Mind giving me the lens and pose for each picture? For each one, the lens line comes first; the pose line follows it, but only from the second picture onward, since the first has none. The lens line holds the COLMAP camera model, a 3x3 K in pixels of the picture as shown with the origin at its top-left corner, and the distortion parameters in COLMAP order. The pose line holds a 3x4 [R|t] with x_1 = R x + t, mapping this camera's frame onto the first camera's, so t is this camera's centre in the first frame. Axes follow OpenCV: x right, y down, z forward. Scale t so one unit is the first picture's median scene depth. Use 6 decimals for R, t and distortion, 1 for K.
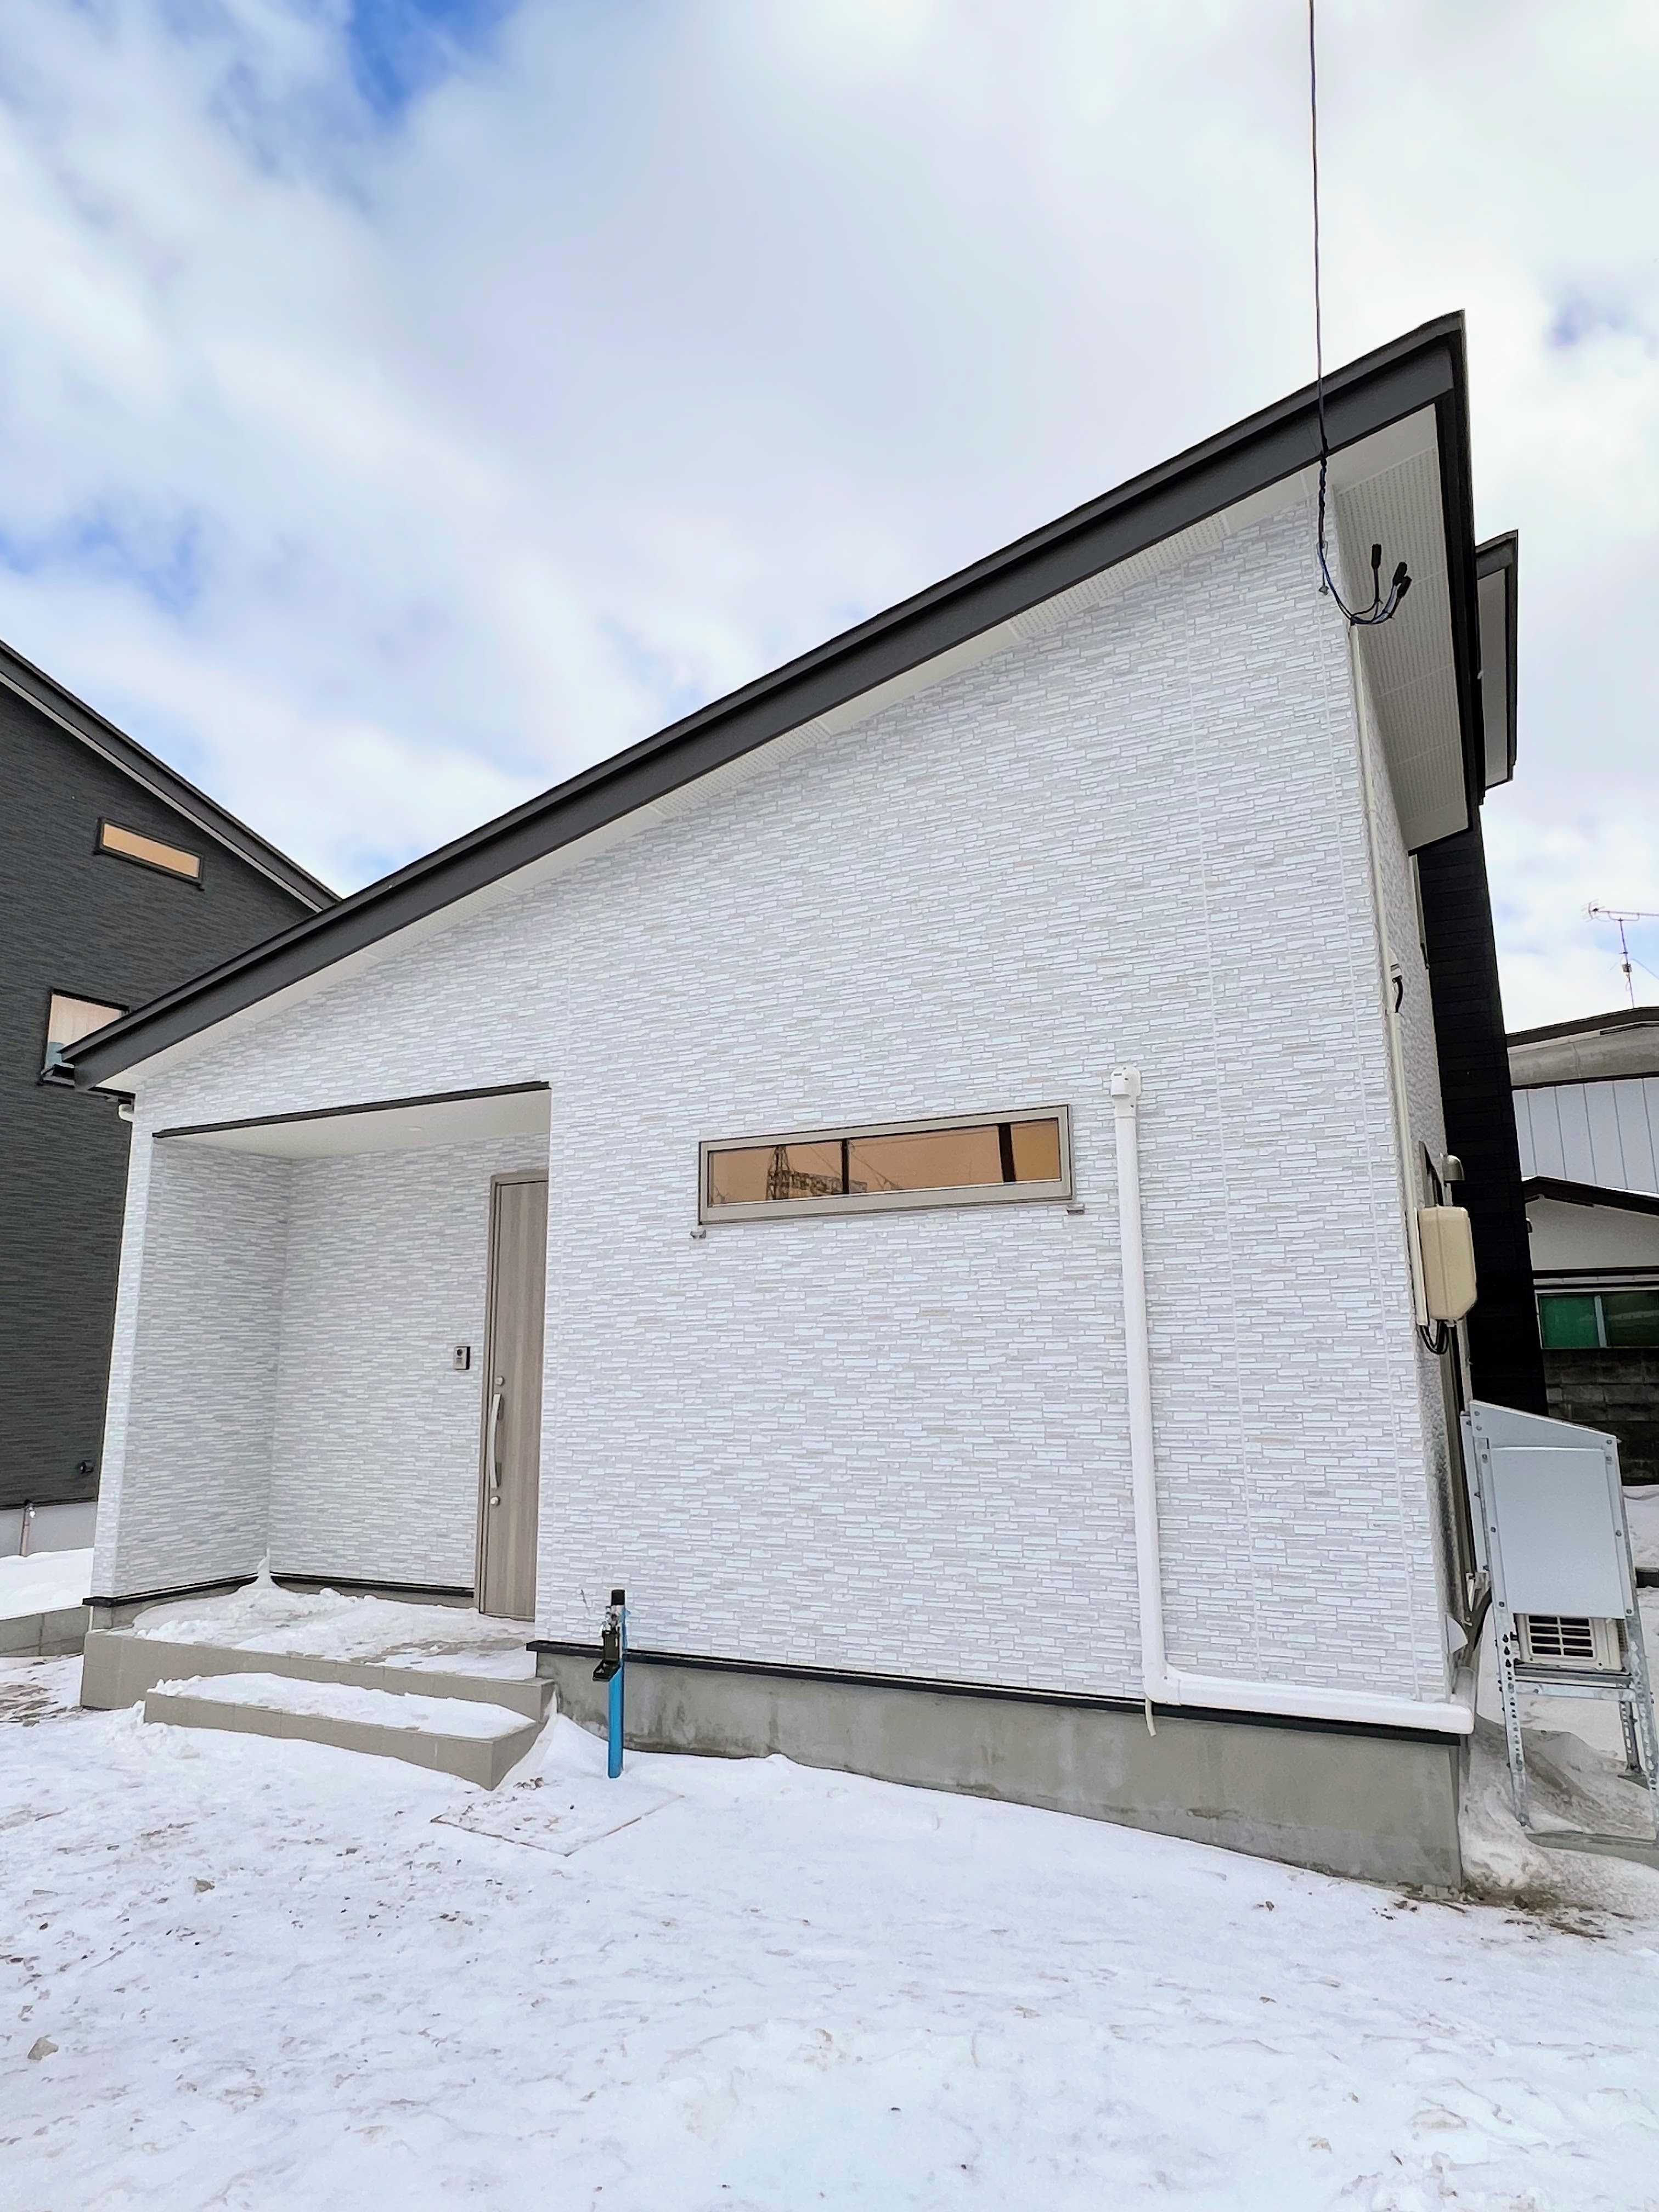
lens RADIAL K [[1332.5, 0, 829.5], [0, 1332.5, 1106.0], [0, 0, 1]] dist [0.001524, -0.001287]
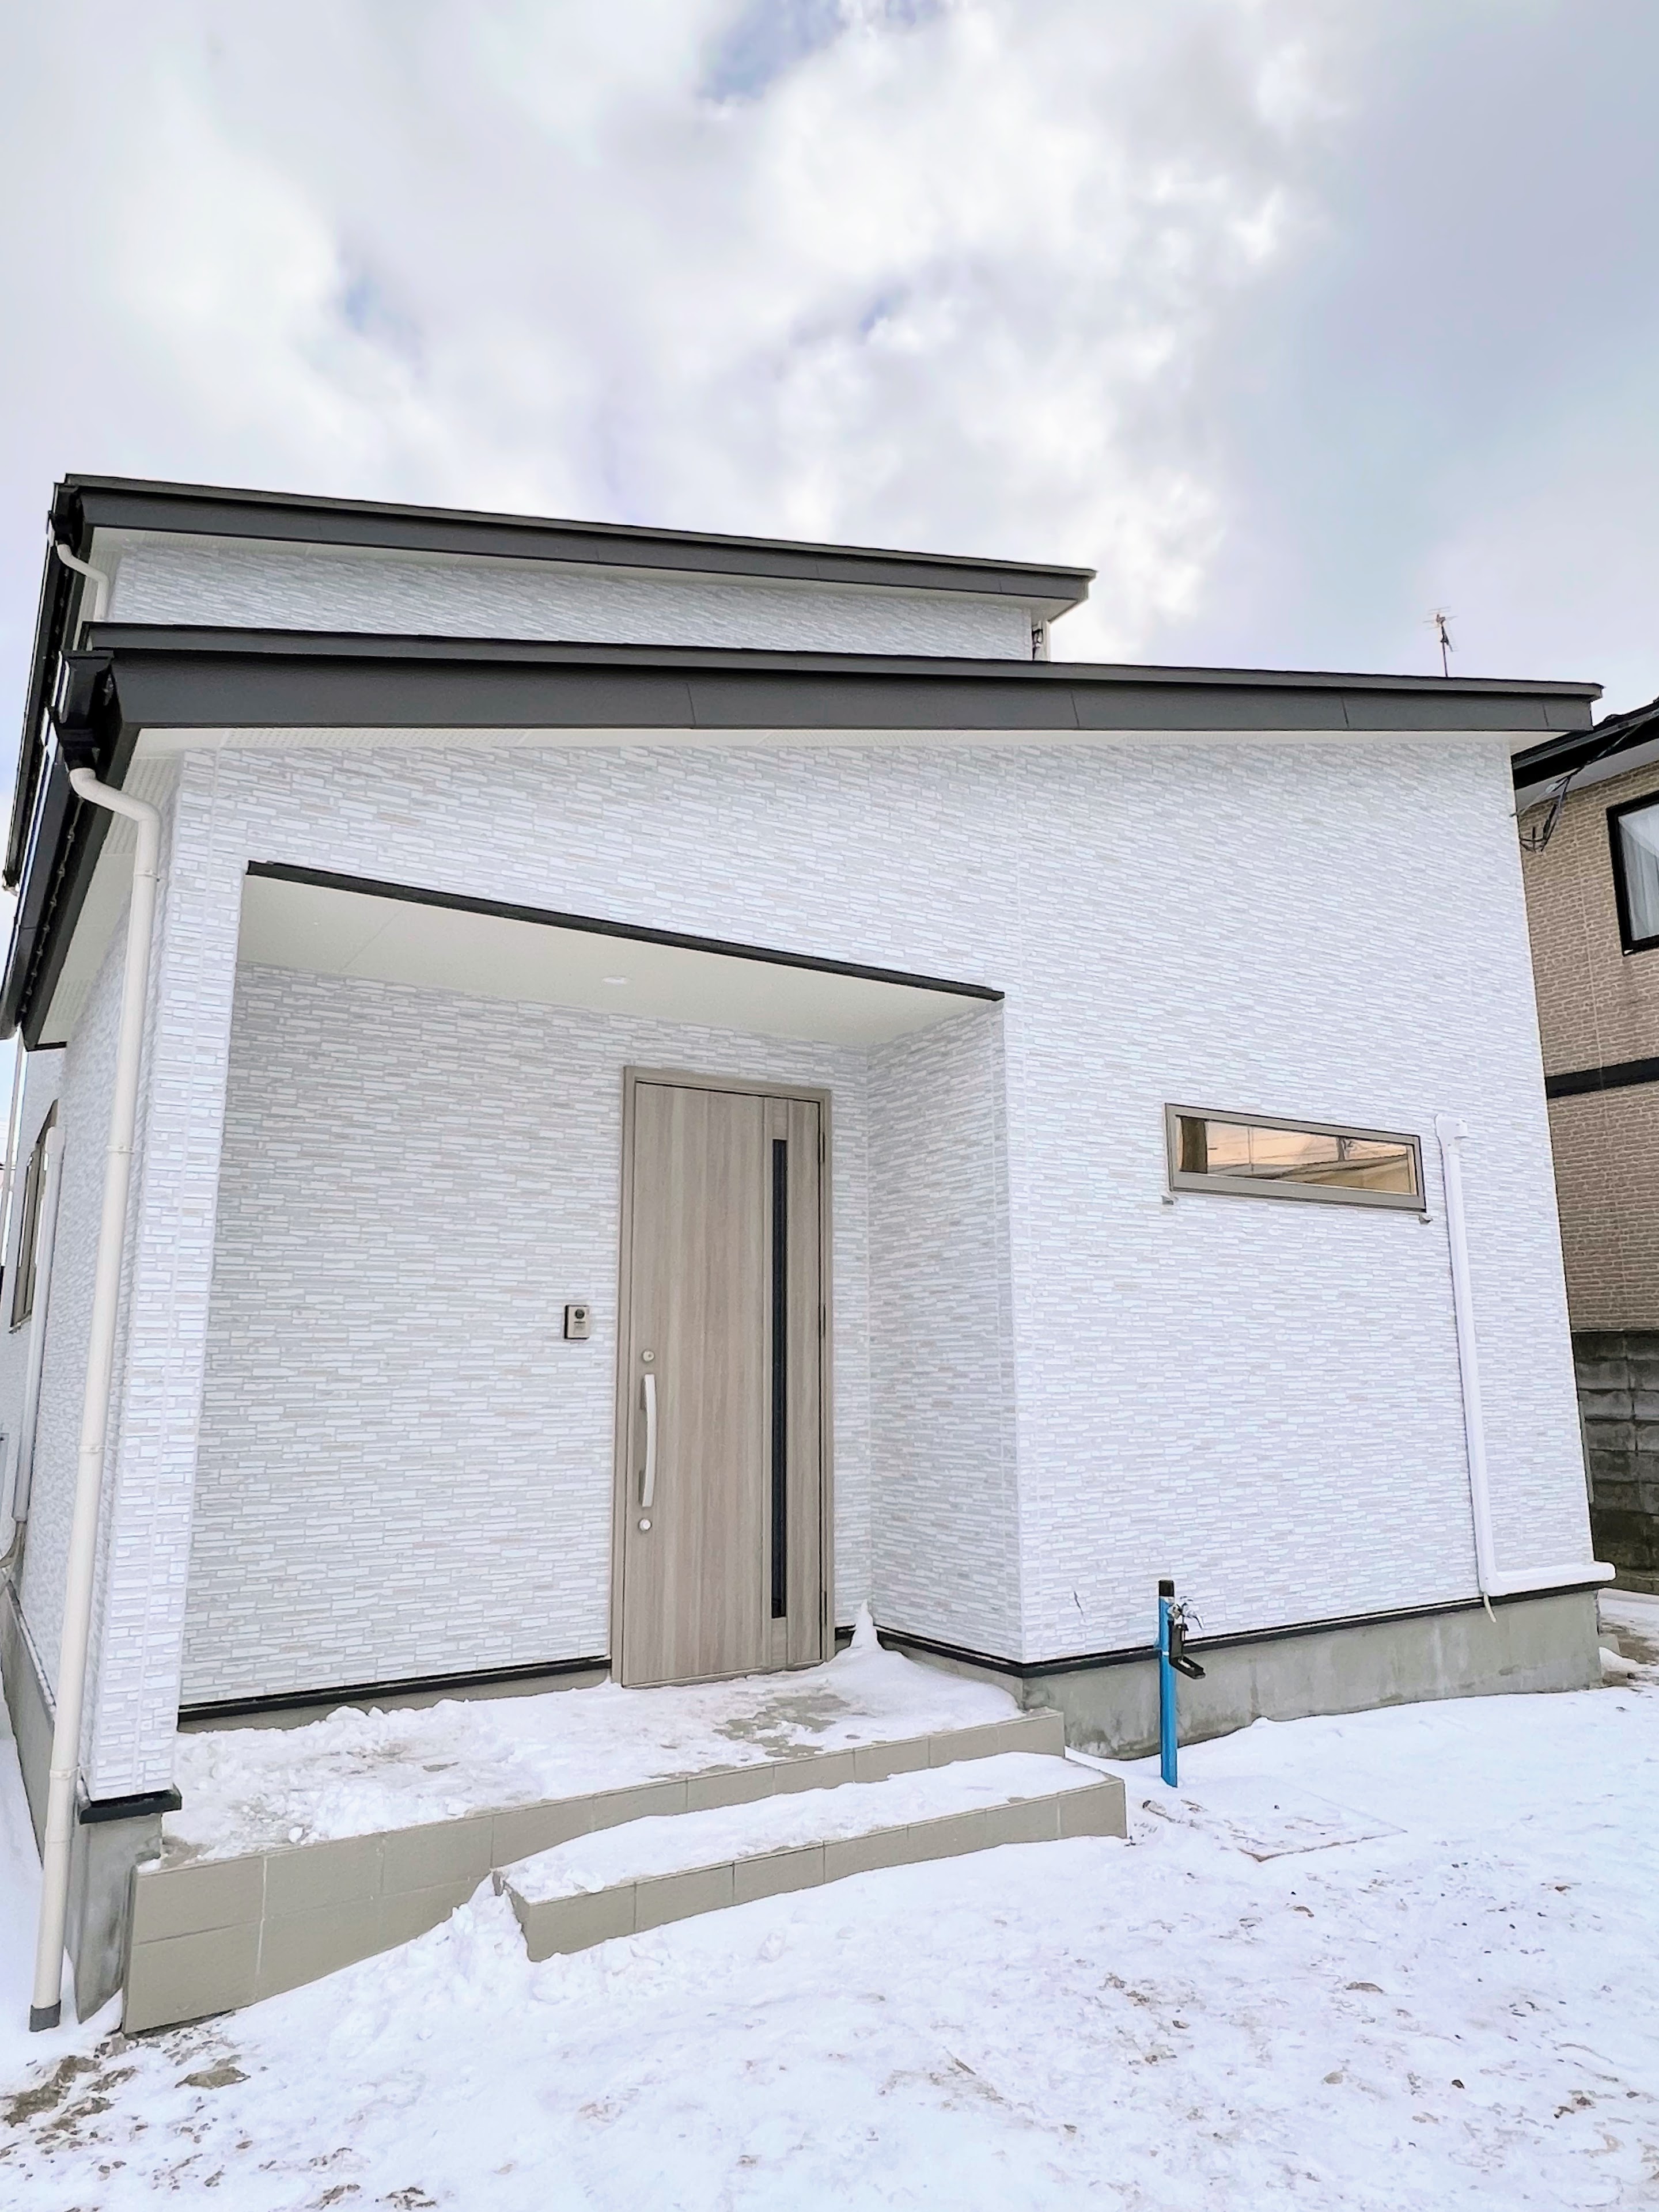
lens RADIAL K [[1404.1, 0, 829.5], [0, 1404.1, 1106.0], [0, 0, 1]] dist [0.002451, -0.001345]
pose [[0.519691, 0.165987, 0.838075, -1.097842], [-0.165169, 0.981959, -0.092063, 0.166165], [-0.838237, -0.090580, 0.537731, 0.684243]]
